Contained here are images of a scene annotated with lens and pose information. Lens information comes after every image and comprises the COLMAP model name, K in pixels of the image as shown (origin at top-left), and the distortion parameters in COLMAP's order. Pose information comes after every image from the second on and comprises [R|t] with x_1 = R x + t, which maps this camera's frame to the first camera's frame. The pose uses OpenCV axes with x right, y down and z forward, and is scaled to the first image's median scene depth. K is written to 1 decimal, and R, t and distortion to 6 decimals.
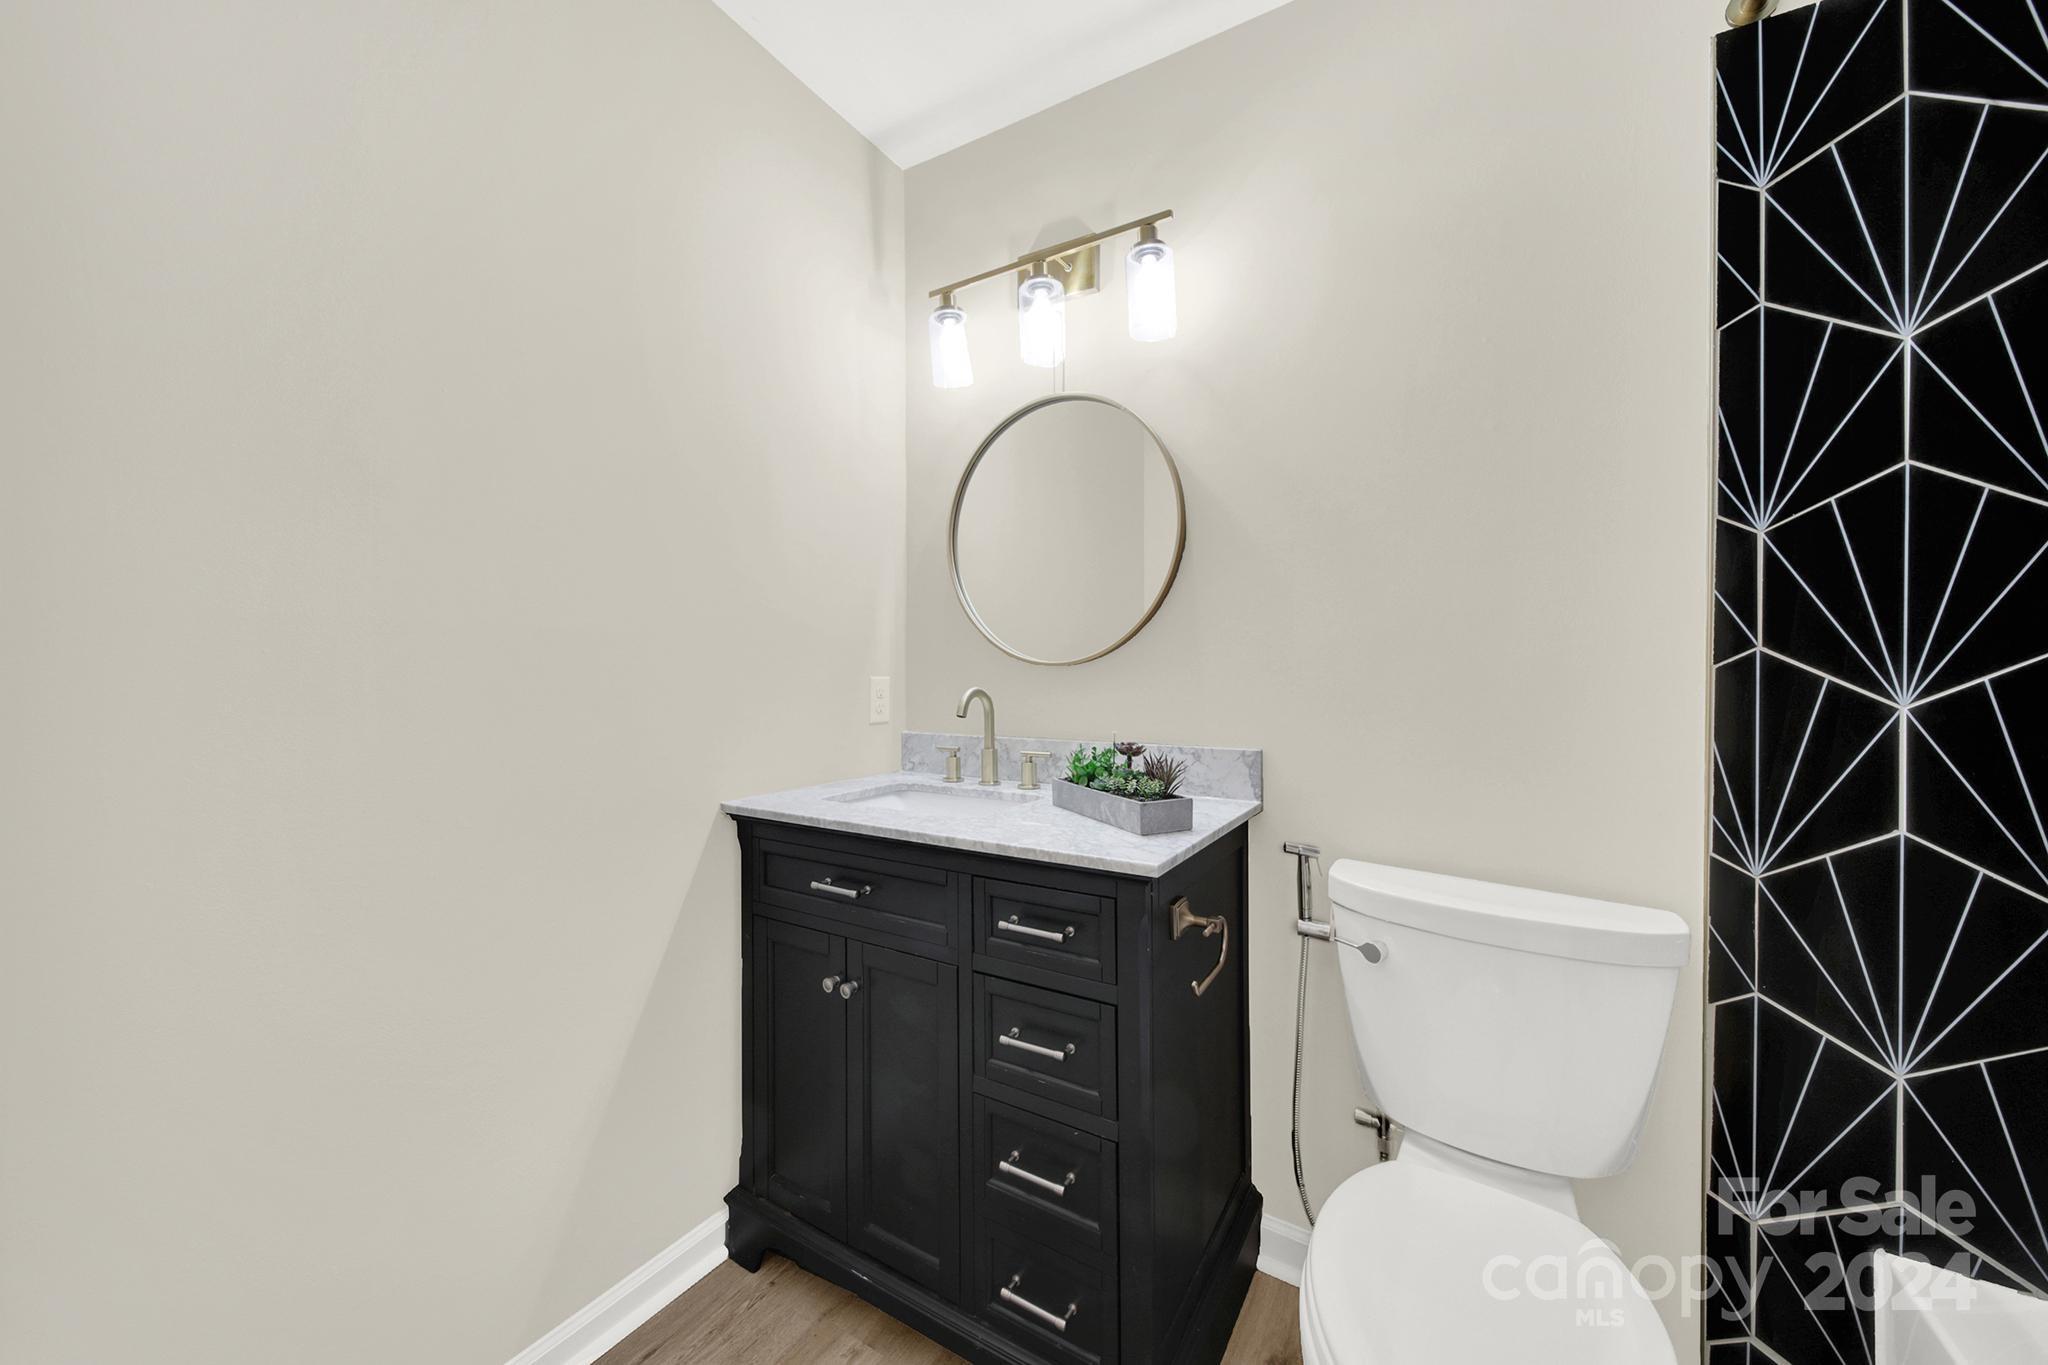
lens RADIAL K [[734.1, 0, 1026.2], [0, 734.1, 685.4], [0, 0, 1]] dist [0.004652, -0.001505]
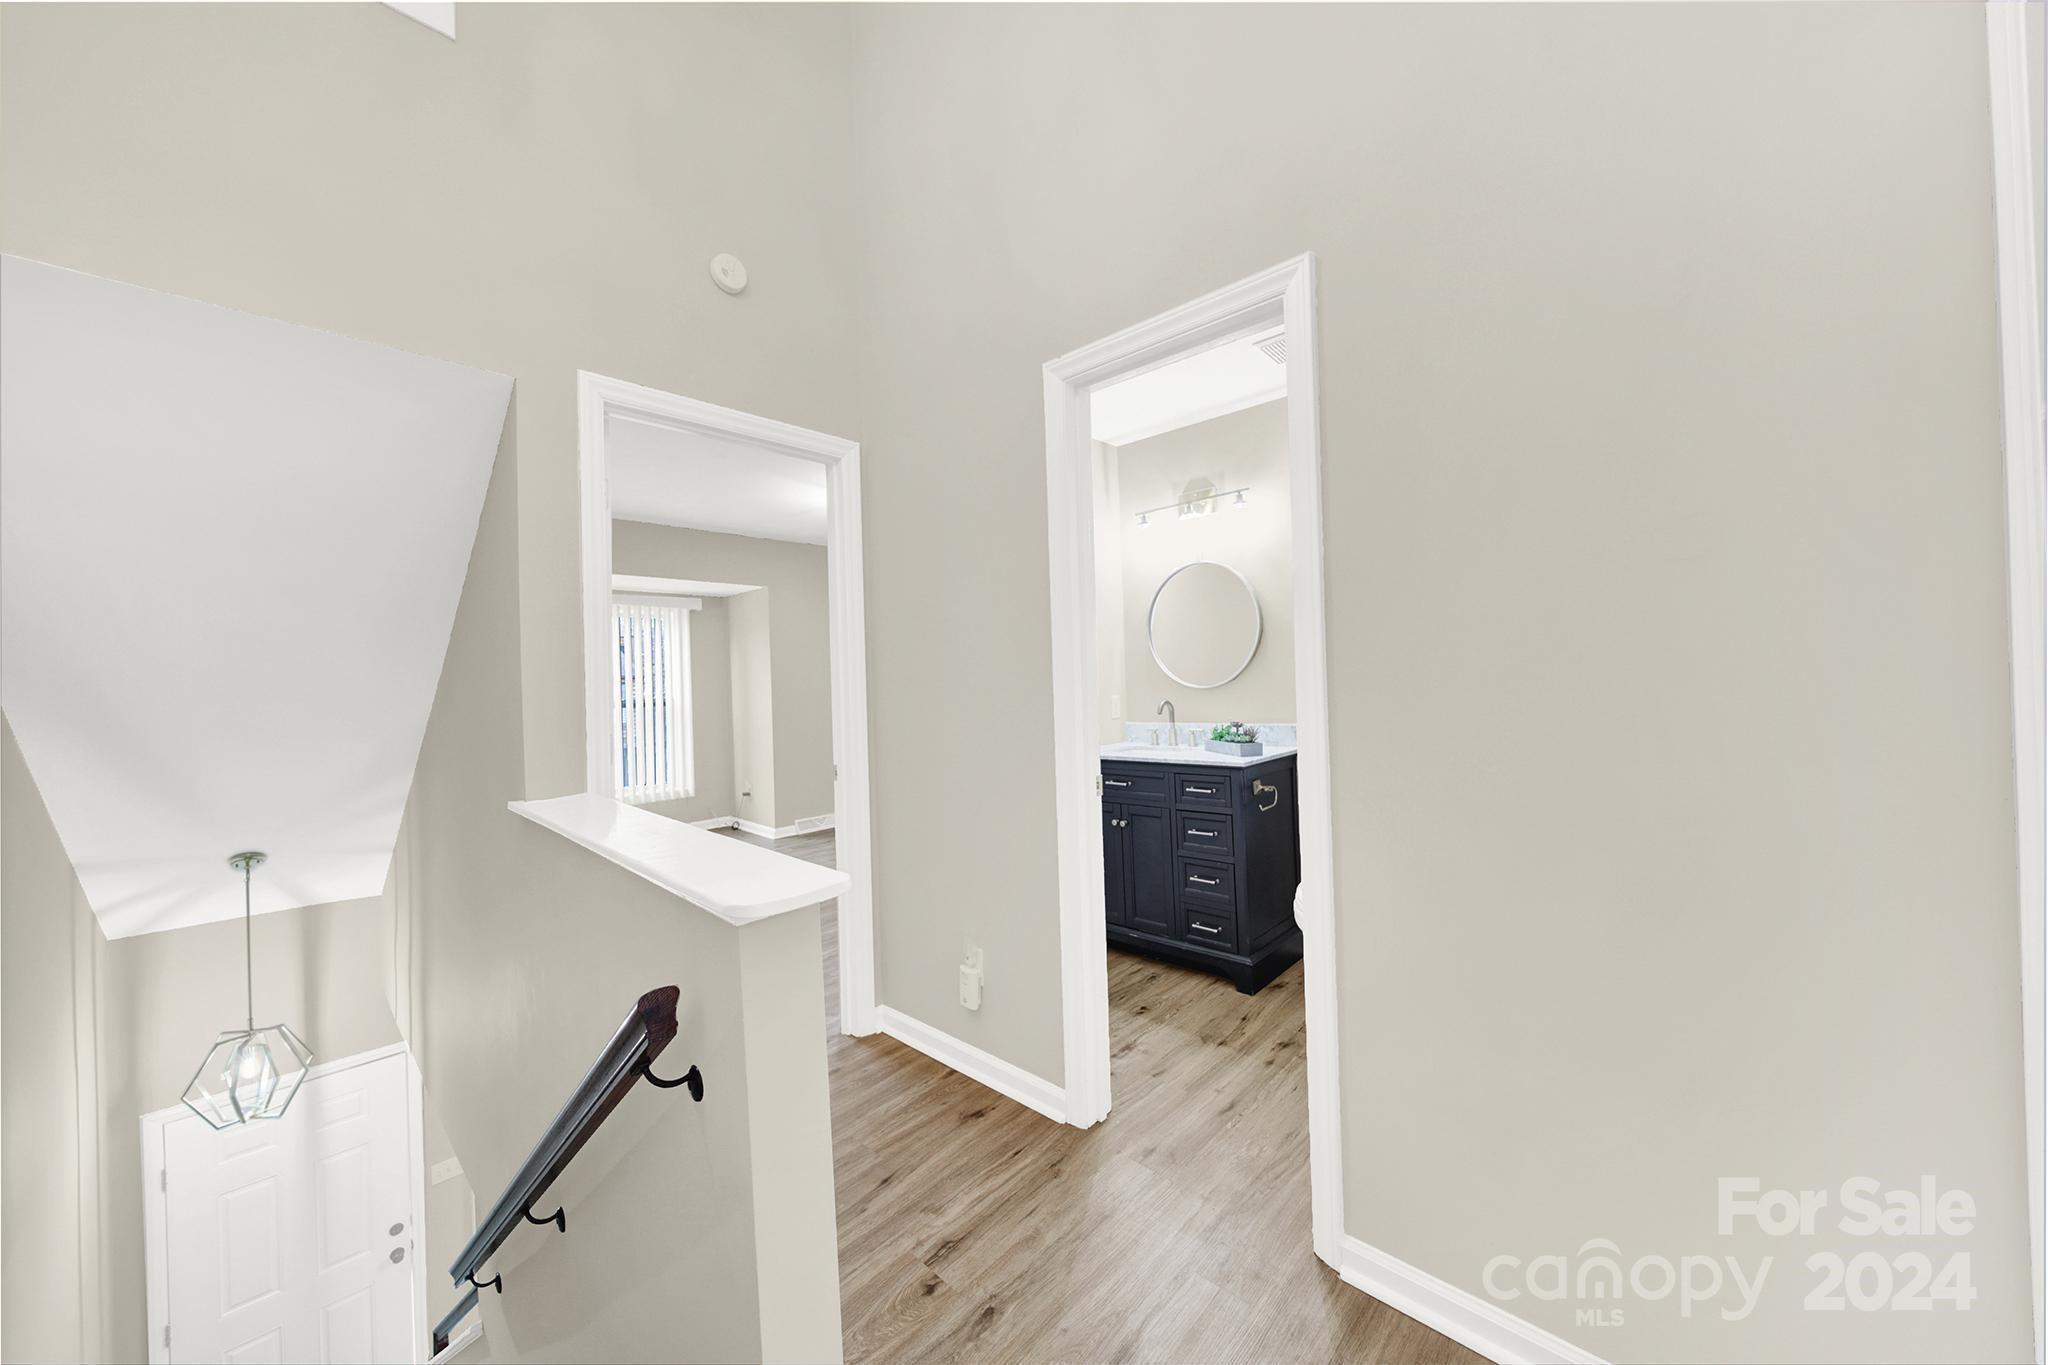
lens RADIAL K [[734.1, 0, 1008.6], [0, 734.1, 676.8], [0, 0, 1]] dist [0.004652, -0.001505]
pose [[0.975825, -0.036747, -0.215444, -0.066349], [0.032945, 0.999232, -0.021214, -0.044065], [0.216058, 0.013603, 0.976286, -1.517471]]
